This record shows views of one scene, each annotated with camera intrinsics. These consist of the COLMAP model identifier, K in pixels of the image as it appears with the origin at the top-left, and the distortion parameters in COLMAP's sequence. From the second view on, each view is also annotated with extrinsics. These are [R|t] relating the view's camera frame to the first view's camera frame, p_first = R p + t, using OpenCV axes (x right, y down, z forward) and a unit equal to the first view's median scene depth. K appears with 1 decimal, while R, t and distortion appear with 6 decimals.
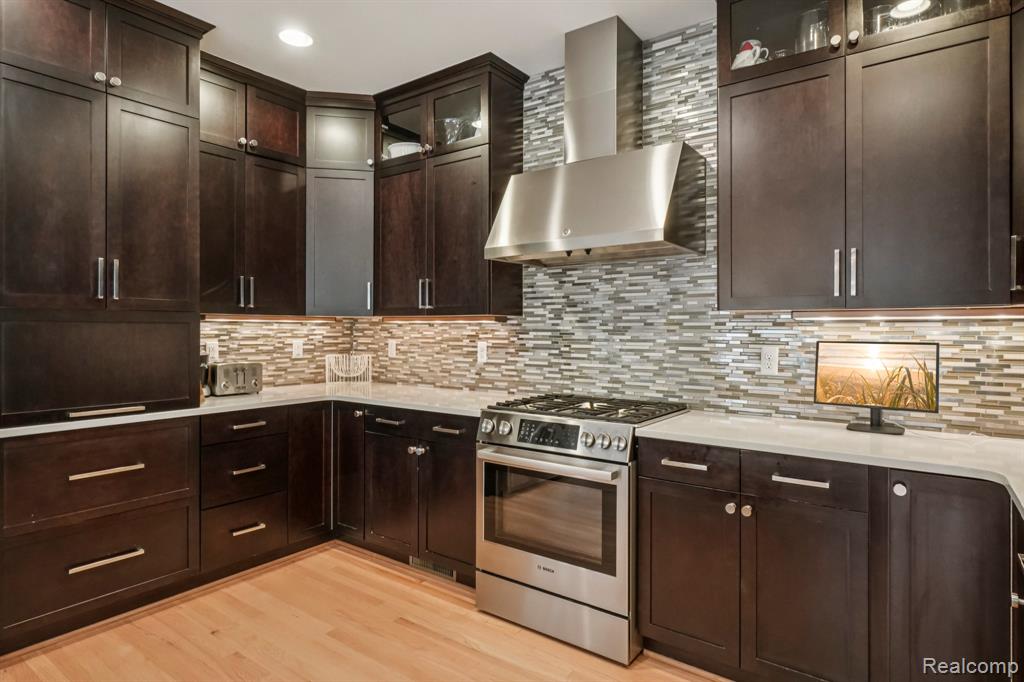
lens RADIAL K [[568.3, 0, 514.5], [0, 568.3, 328.2], [0, 0, 1]] dist [0.000708, -0.000032]
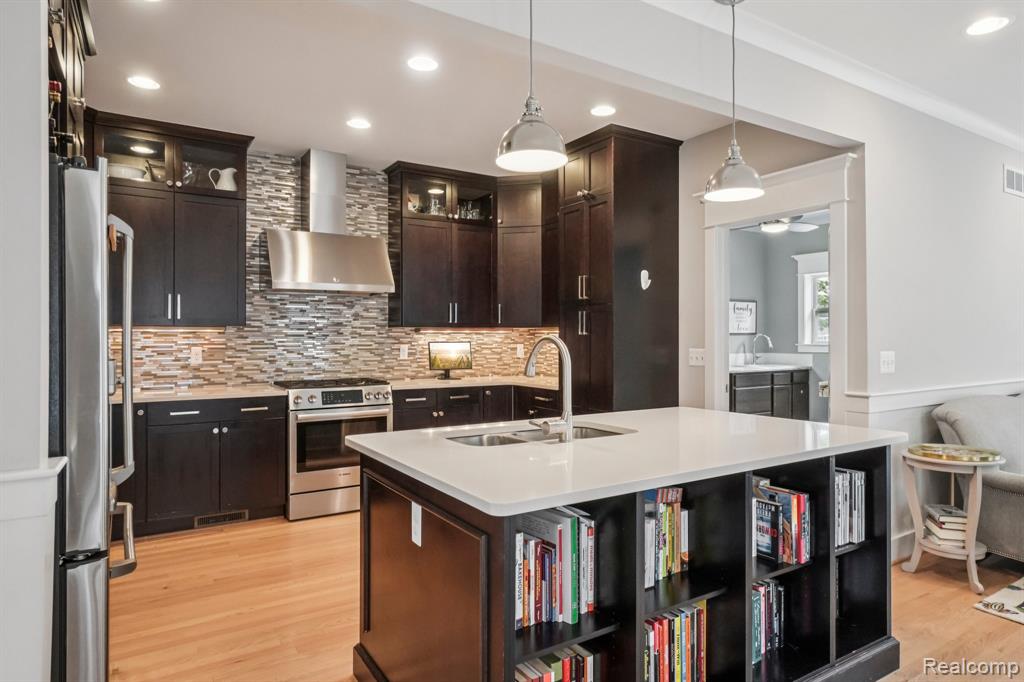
lens RADIAL K [[599.0, 0, 529.3], [0, 599.0, 338.0], [0, 0, 1]] dist [0.001261, 0.000410]
pose [[0.352243, -0.005548, 0.935892, -1.213960], [-0.000853, 0.999980, 0.006249, -0.004939], [-0.935908, -0.003000, 0.352231, -0.145937]]
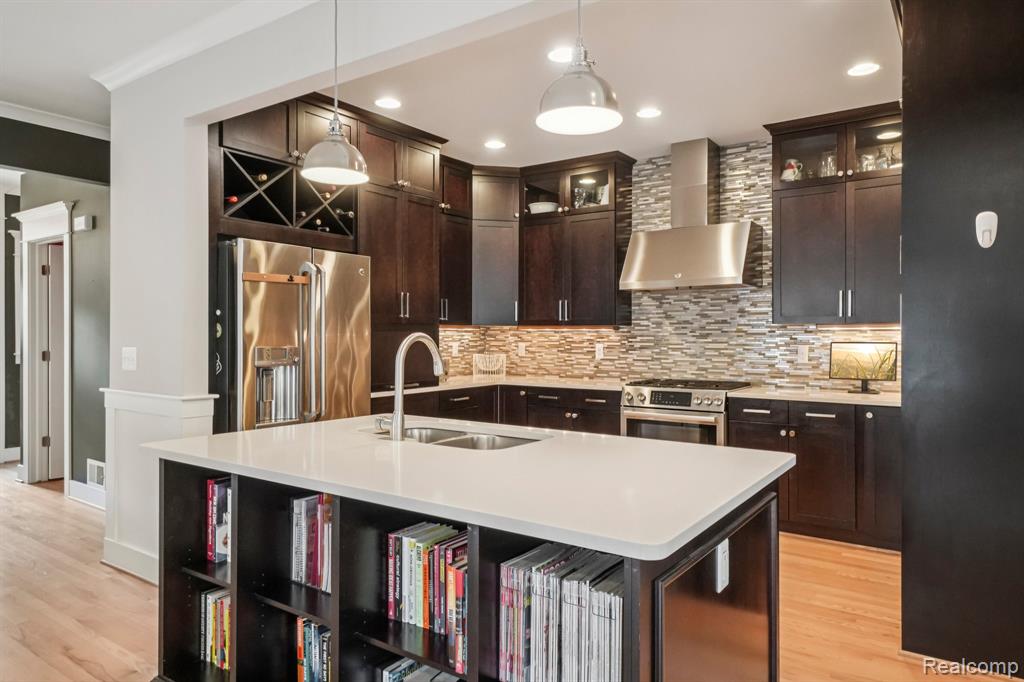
lens RADIAL K [[666.3, 0, 511.4], [0, 666.3, 334.8], [0, 0, 1]] dist [0.002692, 0.000112]
pose [[0.999717, -0.001871, 0.023709, -0.378216], [0.001794, 0.999993, 0.003274, -0.005684], [-0.023715, -0.003231, 0.999714, -0.780264]]
